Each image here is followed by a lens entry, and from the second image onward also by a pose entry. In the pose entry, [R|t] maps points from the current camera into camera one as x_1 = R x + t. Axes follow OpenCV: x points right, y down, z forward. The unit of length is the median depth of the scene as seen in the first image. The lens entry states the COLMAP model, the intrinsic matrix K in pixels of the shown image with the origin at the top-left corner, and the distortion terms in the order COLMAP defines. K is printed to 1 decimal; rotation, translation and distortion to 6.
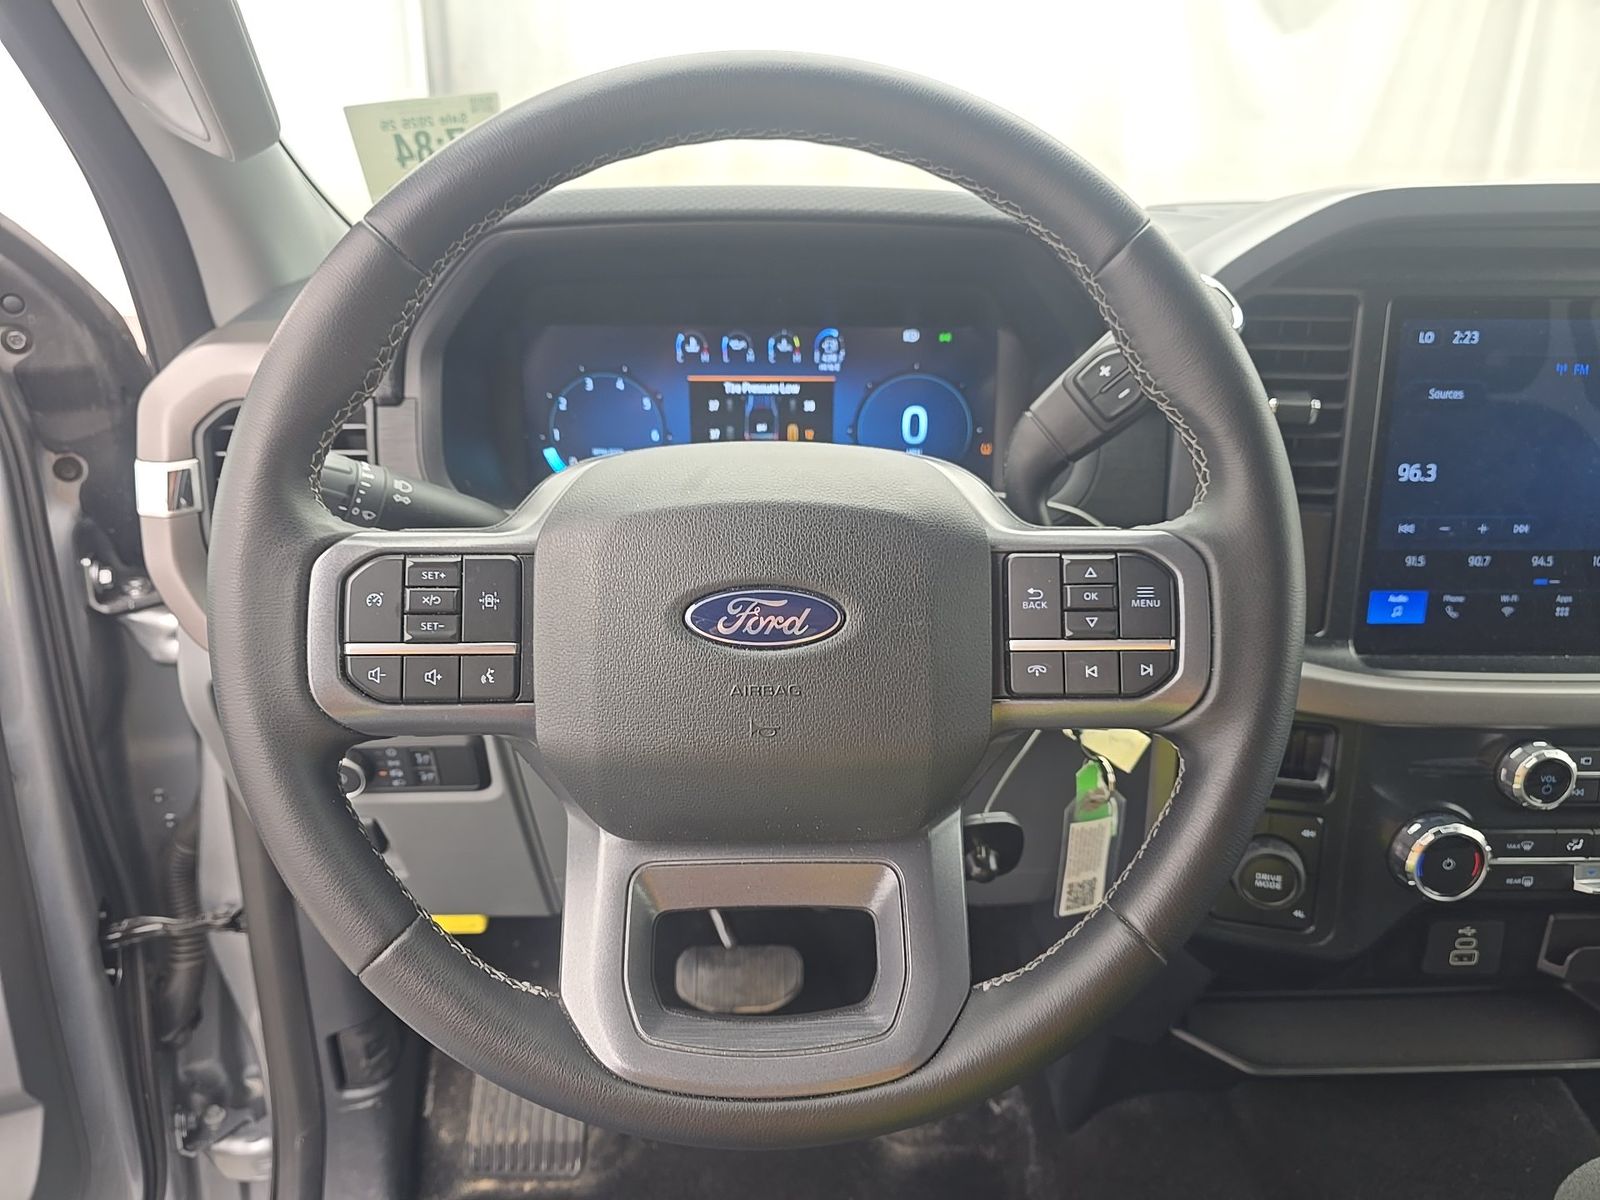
lens RADIAL K [[1075.4, 0, 792.9], [0, 1075.4, 601.3], [0, 0, 1]] dist [0.053252, -0.046534]
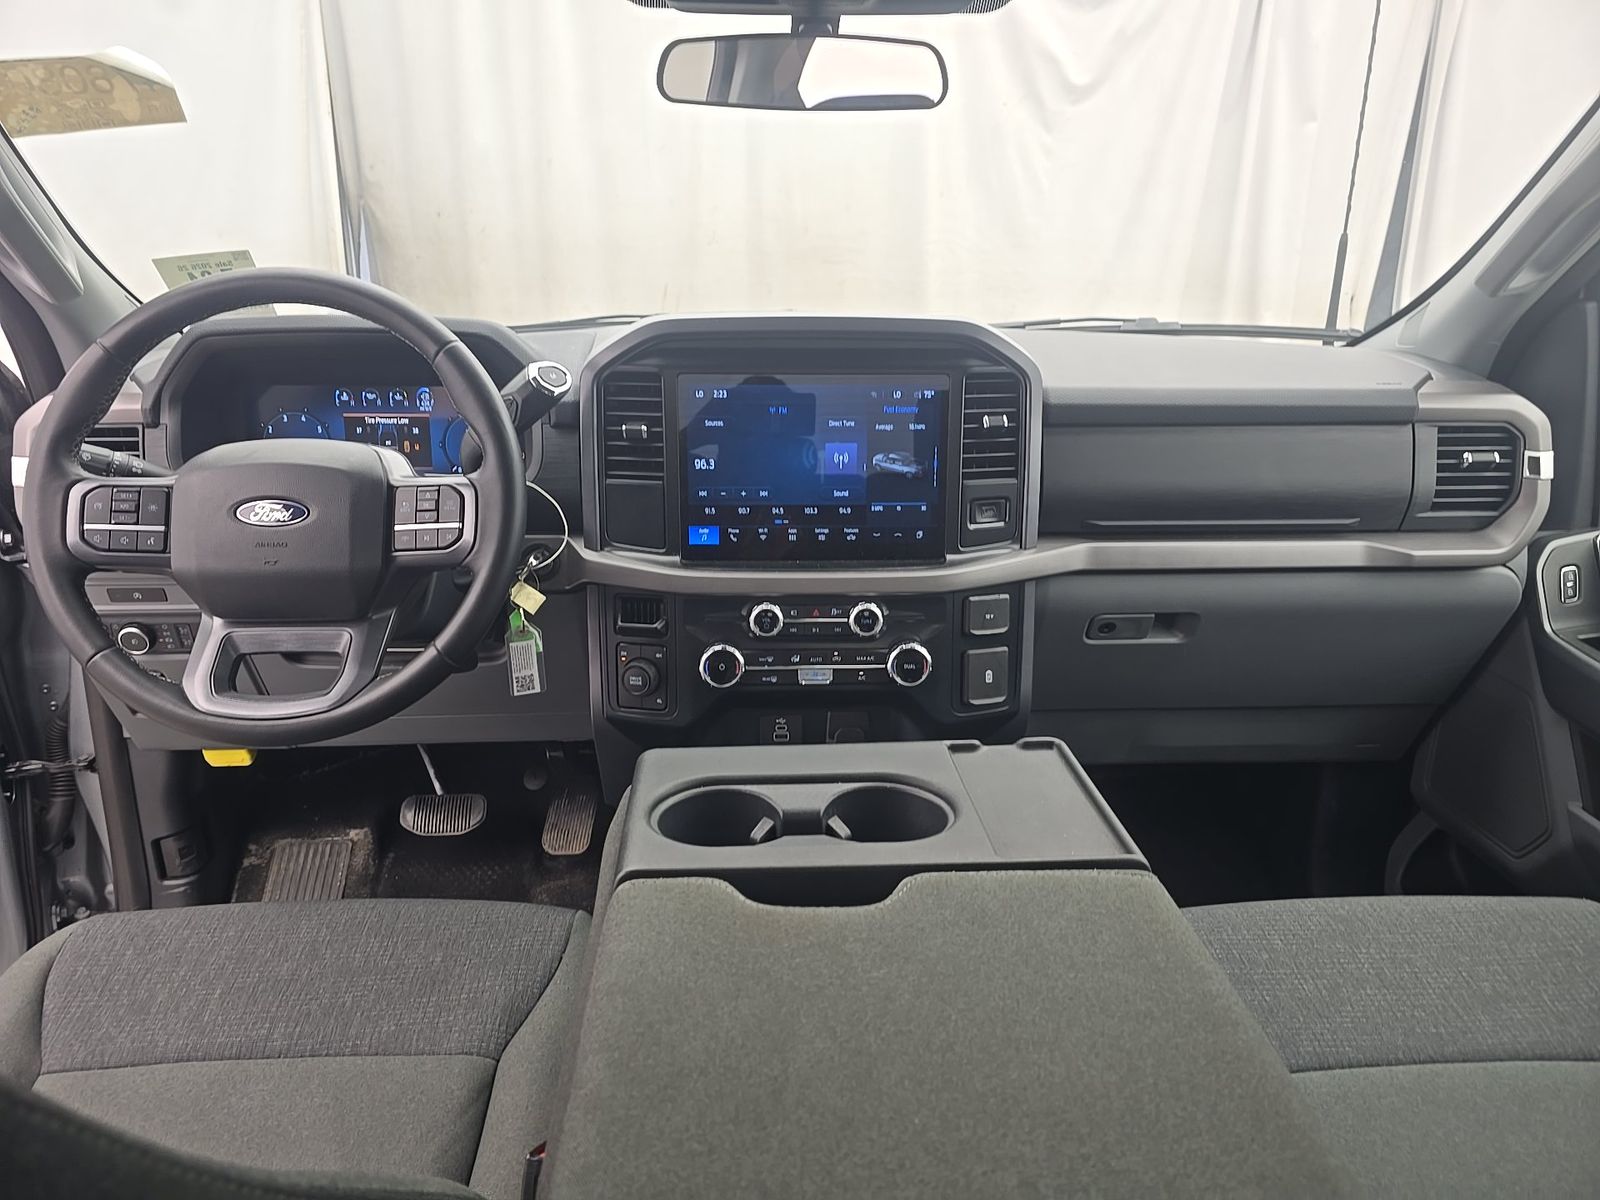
lens RADIAL K [[1075.0, 0, 800.0], [0, 1075.0, 600.0], [0, 0, 1]] dist [0.073092, -0.055971]
pose [[0.999729, -0.007333, 0.022089, 0.611066], [0.008388, 0.998808, -0.048087, 0.188368], [-0.021710, 0.048260, 0.998599, -0.782859]]
